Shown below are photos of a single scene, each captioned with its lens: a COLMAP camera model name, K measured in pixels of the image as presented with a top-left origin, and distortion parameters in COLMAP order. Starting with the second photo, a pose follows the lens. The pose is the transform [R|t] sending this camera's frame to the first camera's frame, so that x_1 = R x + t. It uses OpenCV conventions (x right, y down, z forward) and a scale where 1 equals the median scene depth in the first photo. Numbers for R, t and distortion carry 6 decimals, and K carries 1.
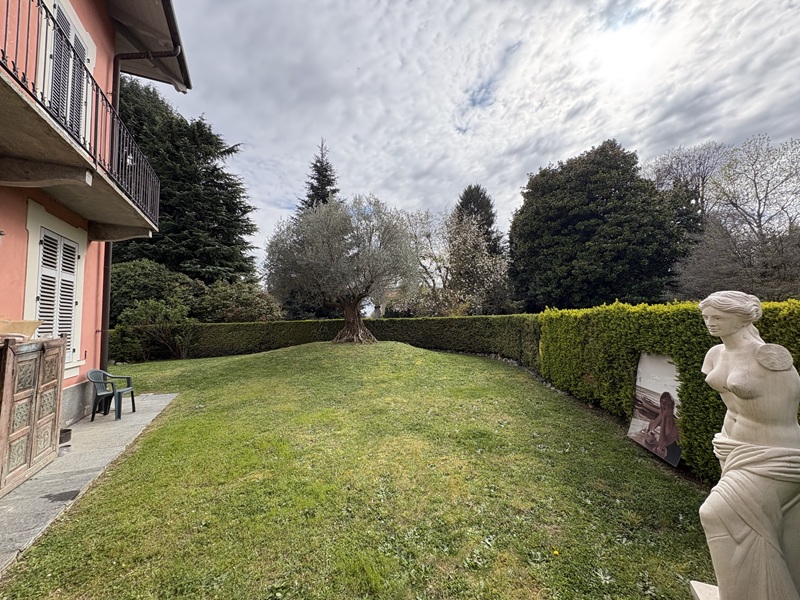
lens RADIAL K [[317.2, 0, 400.0], [0, 317.2, 300.0], [0, 0, 1]] dist [0.001026, 0.000312]
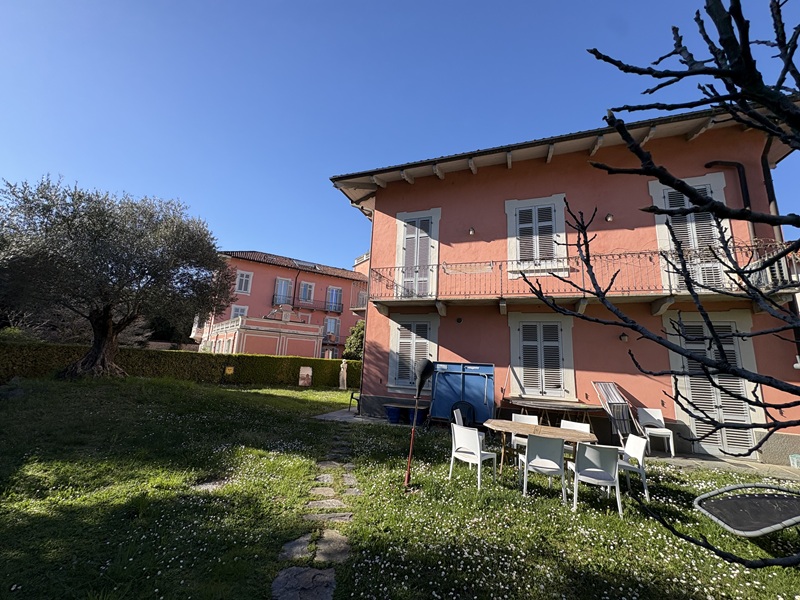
lens RADIAL K [[317.2, 0, 400.0], [0, 317.2, 300.0], [0, 0, 1]] dist [0.001026, 0.000312]
pose [[-0.689546, 0.121537, 0.713971, -1.147866], [-0.083174, 0.966008, -0.244768, 0.079411], [-0.719450, -0.228163, -0.655998, 1.031230]]
